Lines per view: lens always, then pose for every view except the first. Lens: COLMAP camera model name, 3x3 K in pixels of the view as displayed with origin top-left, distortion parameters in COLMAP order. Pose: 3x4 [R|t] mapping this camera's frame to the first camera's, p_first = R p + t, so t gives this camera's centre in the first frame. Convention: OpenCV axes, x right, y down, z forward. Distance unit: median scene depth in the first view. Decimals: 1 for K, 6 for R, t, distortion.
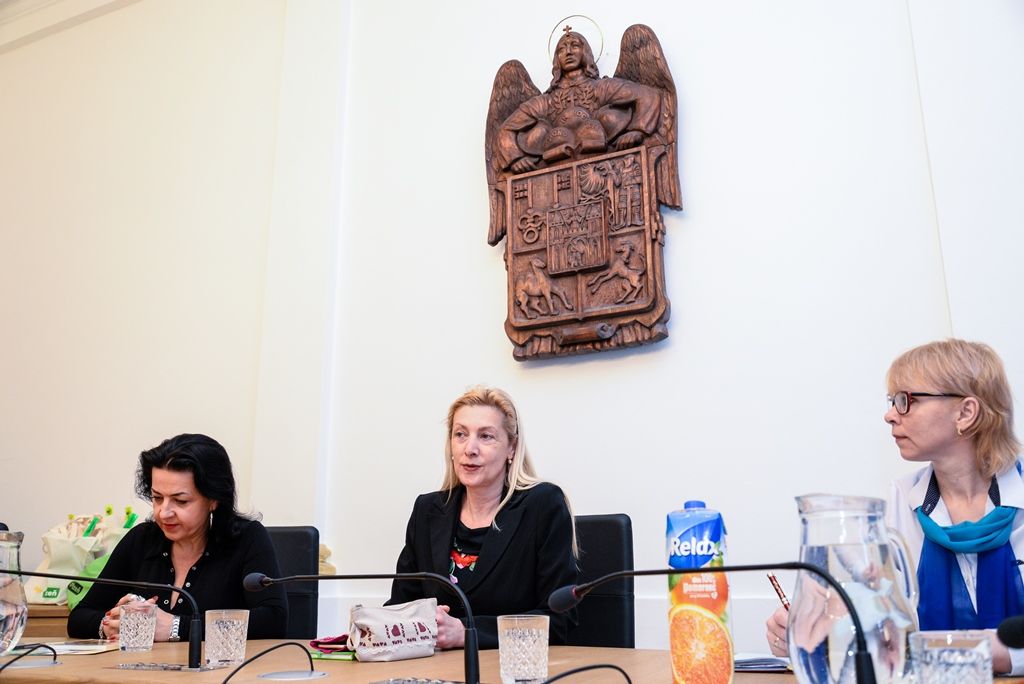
lens RADIAL K [[966.3, 0, 512.0], [0, 966.3, 342.0], [0, 0, 1]] dist [-0.004346, 0.001610]
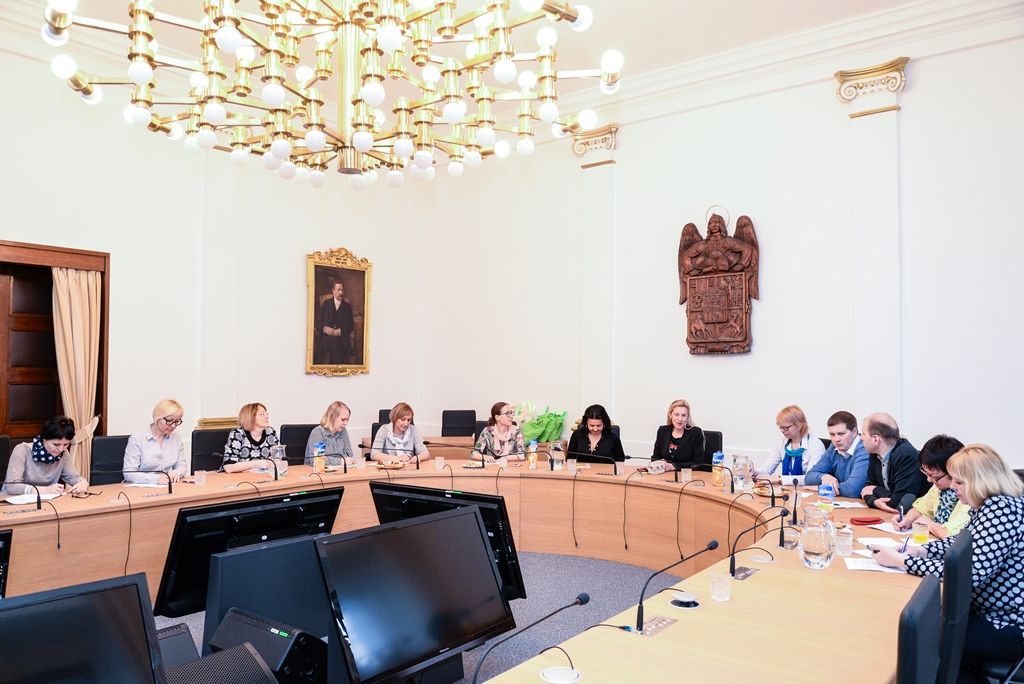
lens RADIAL K [[770.7, 0, 512.0], [0, 770.7, 342.0], [0, 0, 1]] dist [-0.000896, -0.000116]
pose [[0.972784, 0.007314, -0.231599, 0.016407], [0.035607, 0.982912, 0.180601, -0.394412], [0.228963, -0.183932, 0.955900, -1.028566]]
